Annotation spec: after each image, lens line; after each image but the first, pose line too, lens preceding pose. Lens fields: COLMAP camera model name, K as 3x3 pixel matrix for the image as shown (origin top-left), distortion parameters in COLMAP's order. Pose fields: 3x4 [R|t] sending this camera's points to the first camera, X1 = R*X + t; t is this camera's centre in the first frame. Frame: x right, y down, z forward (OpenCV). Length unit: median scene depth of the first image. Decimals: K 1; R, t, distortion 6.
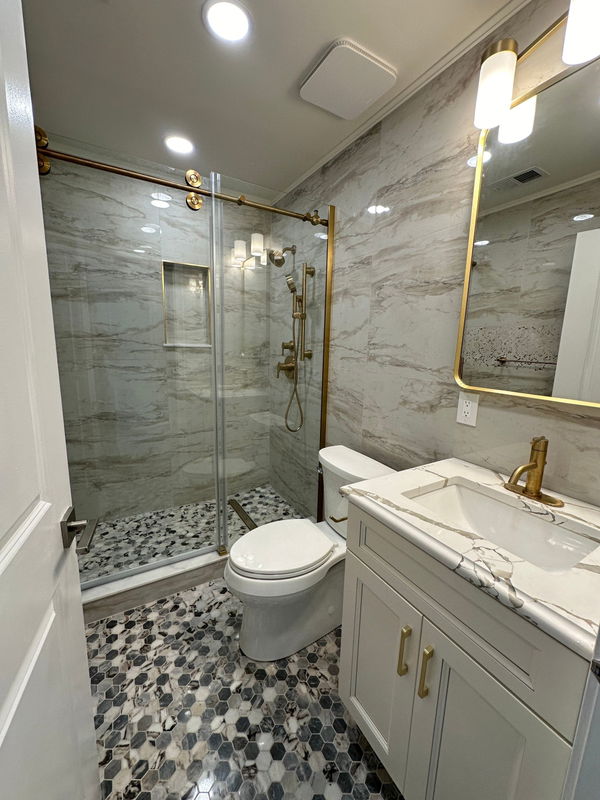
lens RADIAL K [[321.3, 0, 301.8], [0, 321.3, 400.9], [0, 0, 1]] dist [-0.005262, 0.001110]
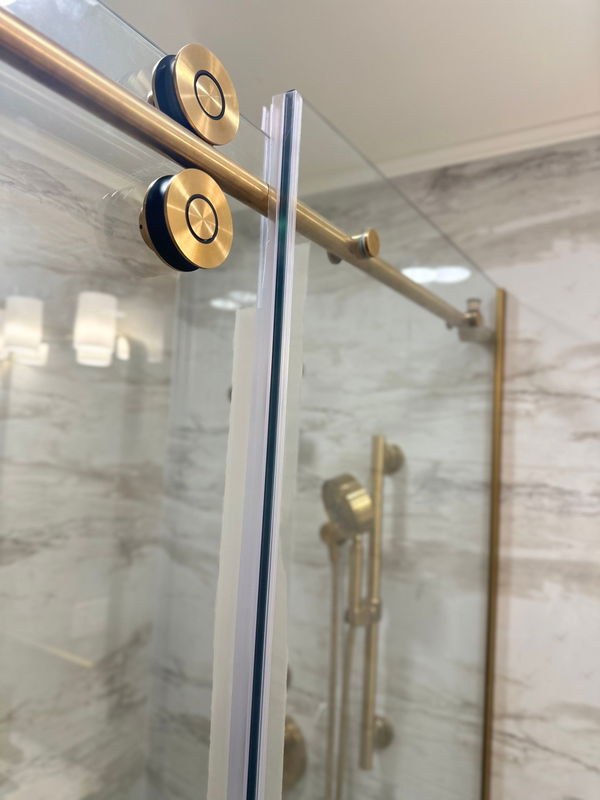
lens RADIAL K [[585.4, 0, 294.9], [0, 585.4, 396.4], [0, 0, 1]] dist [0.000706, -0.010169]
pose [[0.893357, 0.052663, 0.446252, -0.337435], [0.048955, 0.975790, -0.213160, -0.381041], [-0.446674, 0.212274, 0.869150, 0.592623]]
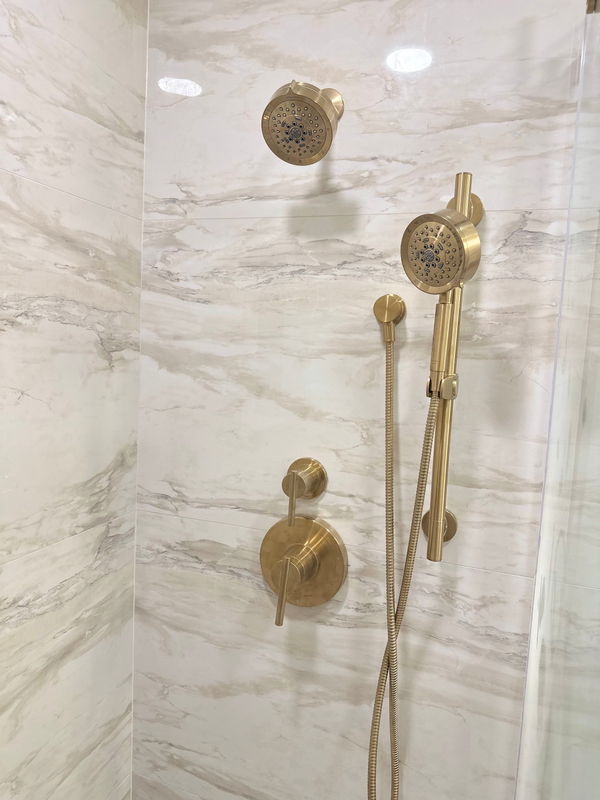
lens RADIAL K [[572.2, 0, 297.4], [0, 572.2, 406.5], [0, 0, 1]] dist [0.030556, -0.044483]
pose [[0.772418, -0.050314, 0.633118, -0.405007], [0.078873, 0.996739, -0.017016, -0.278523], [-0.630198, 0.063079, 0.773868, 0.817275]]
